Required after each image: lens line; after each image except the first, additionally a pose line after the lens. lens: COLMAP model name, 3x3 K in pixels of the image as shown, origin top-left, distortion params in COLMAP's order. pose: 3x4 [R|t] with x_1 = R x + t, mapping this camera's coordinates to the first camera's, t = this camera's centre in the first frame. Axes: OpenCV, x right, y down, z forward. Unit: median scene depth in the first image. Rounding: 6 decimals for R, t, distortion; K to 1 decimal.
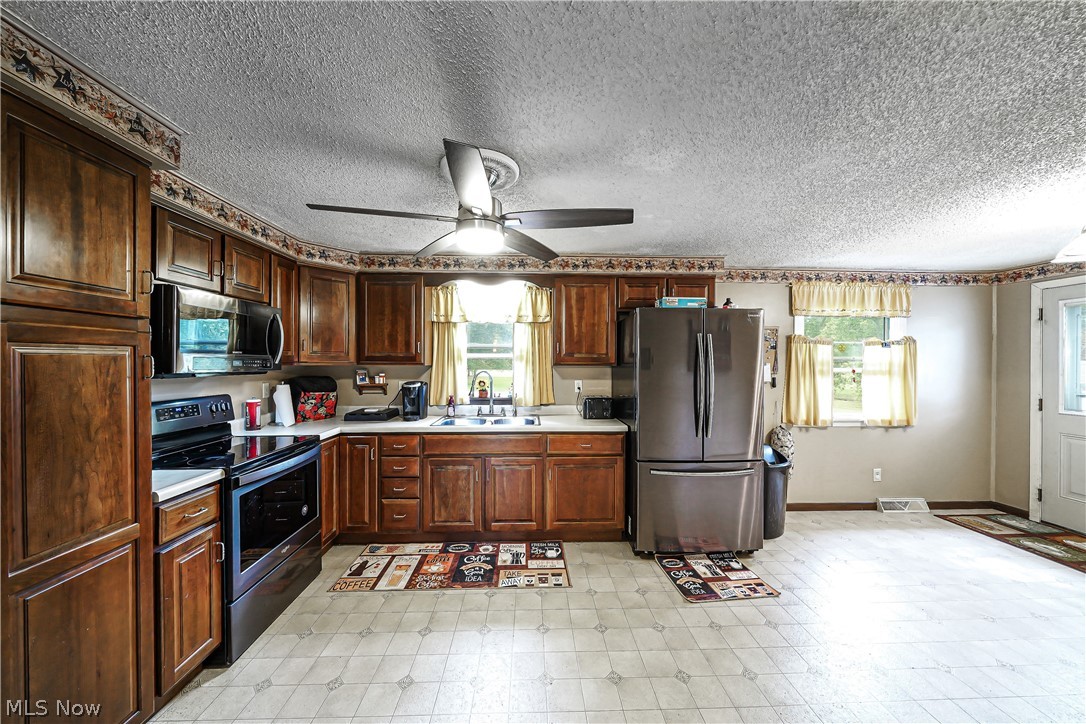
lens RADIAL K [[369.9, 0, 540.4], [0, 369.9, 363.8], [0, 0, 1]] dist [-0.005087, -0.000051]
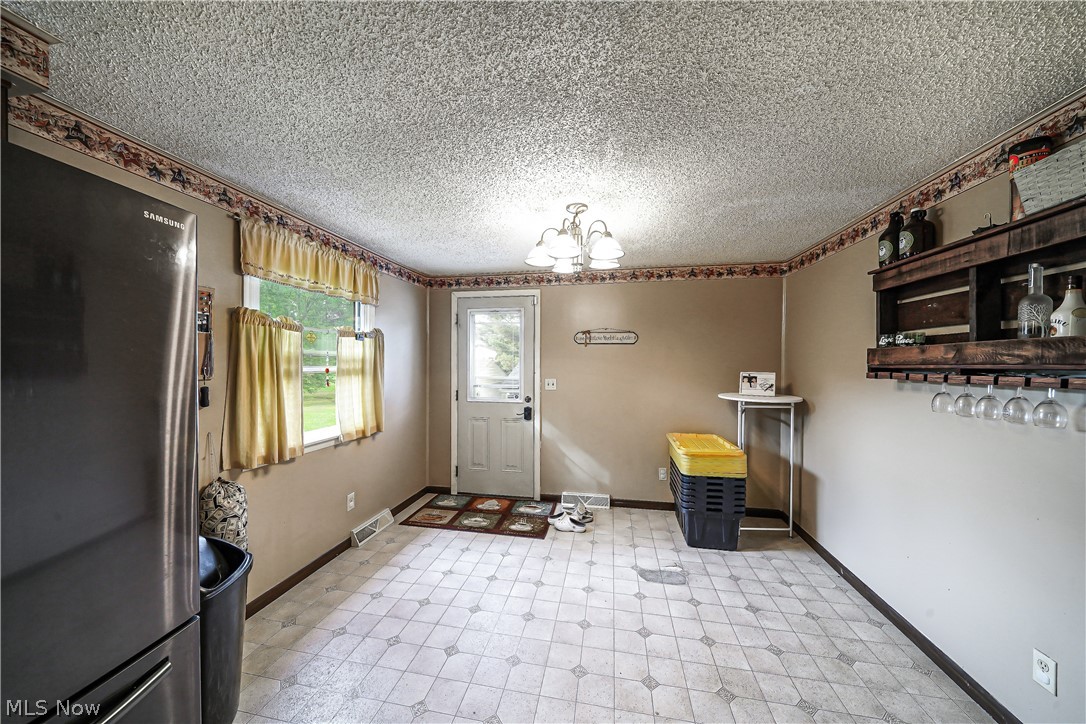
lens RADIAL K [[369.9, 0, 542.9], [0, 369.9, 364.6], [0, 0, 1]] dist [-0.005087, -0.000051]
pose [[0.215585, -0.008600, 0.976447, 0.241237], [-0.000049, 0.999961, 0.008818, 0.001872], [-0.976485, -0.001949, 0.215576, 0.440918]]
